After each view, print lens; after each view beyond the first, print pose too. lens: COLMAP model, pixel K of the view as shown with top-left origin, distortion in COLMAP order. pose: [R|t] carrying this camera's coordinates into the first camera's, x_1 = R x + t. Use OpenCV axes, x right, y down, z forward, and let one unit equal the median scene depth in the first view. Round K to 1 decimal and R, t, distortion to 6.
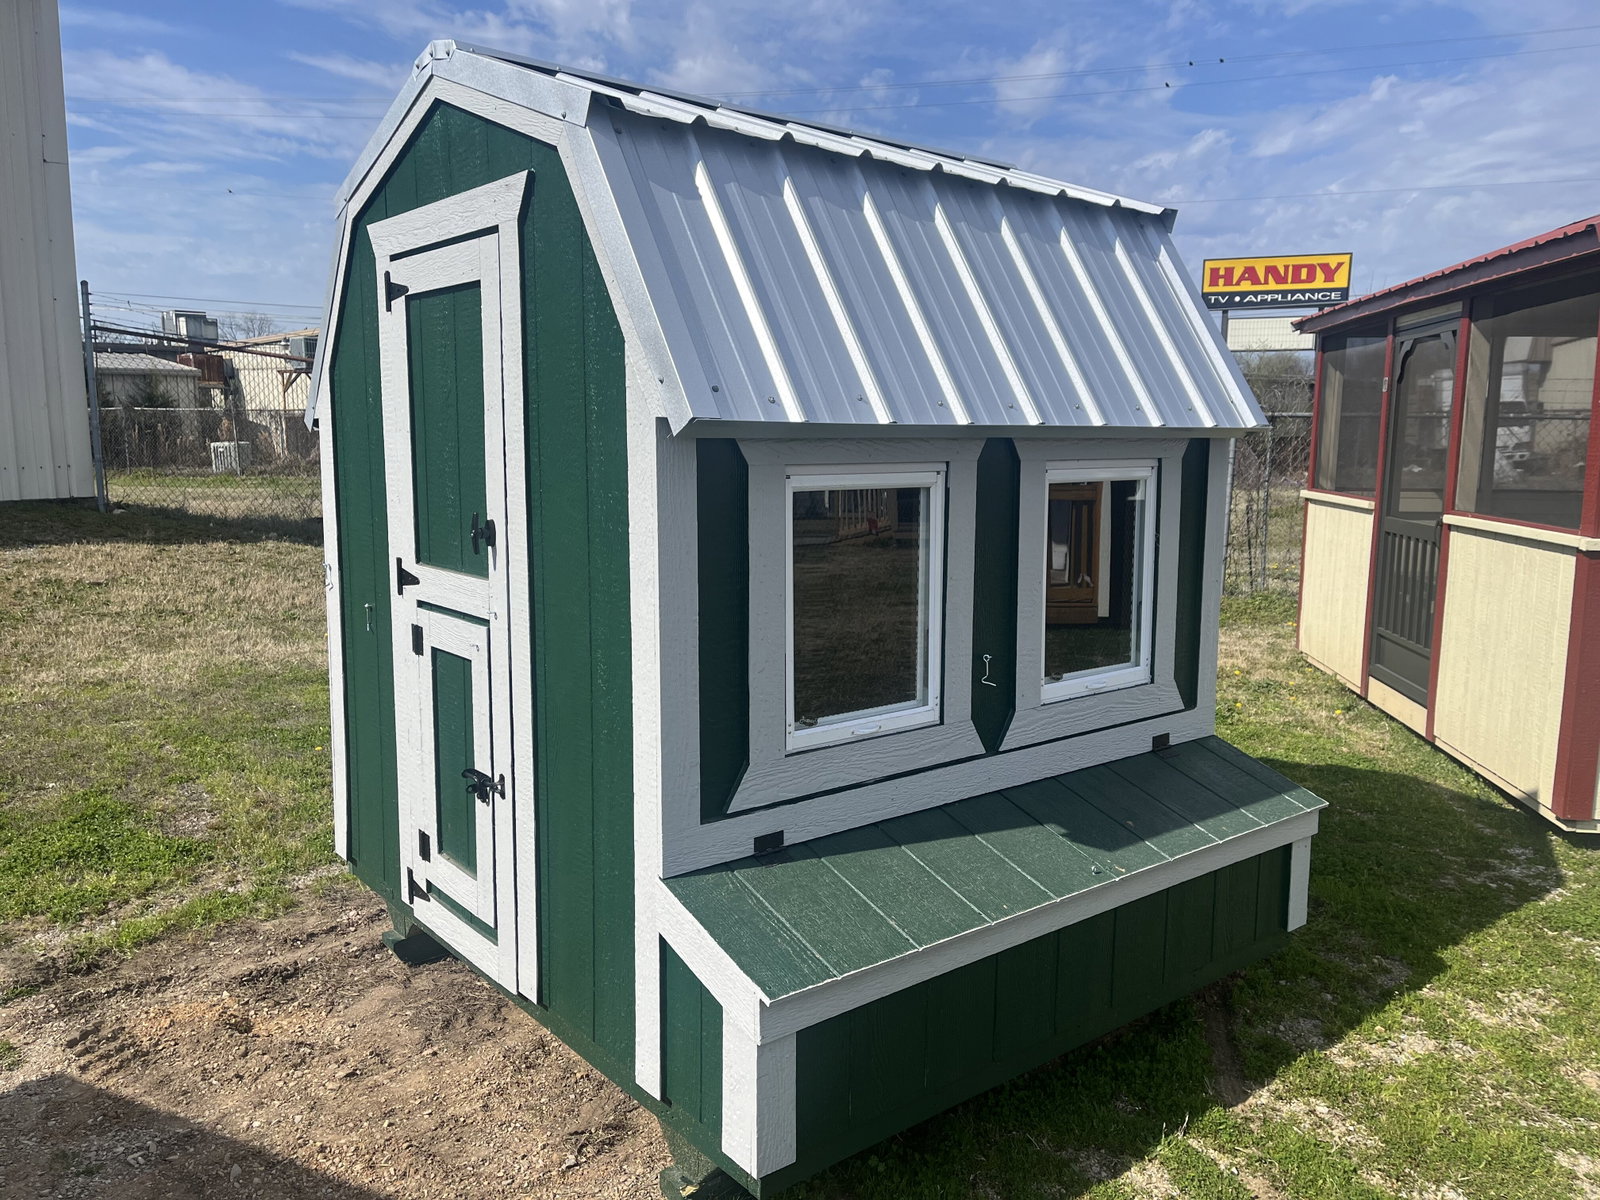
lens RADIAL K [[1207.5, 0, 800.0], [0, 1207.5, 600.0], [0, 0, 1]] dist [0.136378, -0.202967]
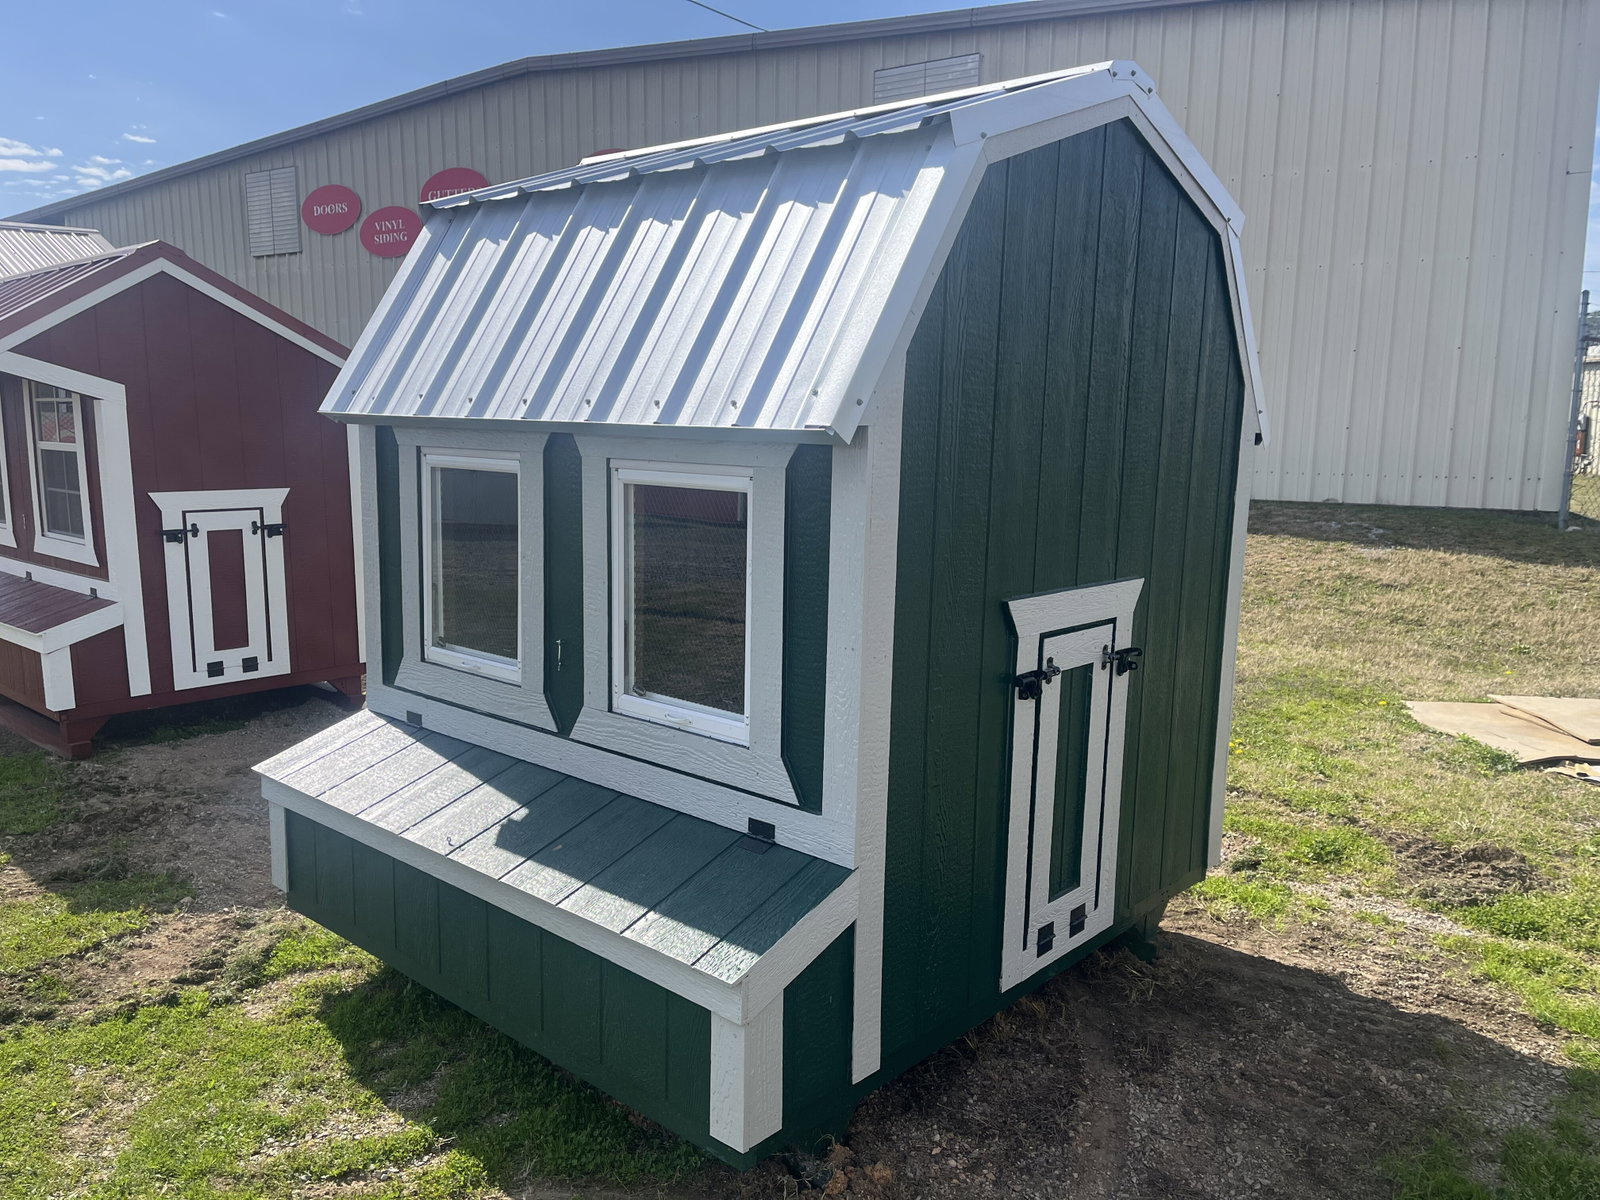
lens RADIAL K [[1207.5, 0, 800.0], [0, 1207.5, 600.0], [0, 0, 1]] dist [0.136378, -0.202967]
pose [[0.164867, 0.119424, -0.979059, 1.217195], [-0.179072, 0.979770, 0.089356, -0.119115], [0.969924, 0.160590, 0.182917, 1.003620]]
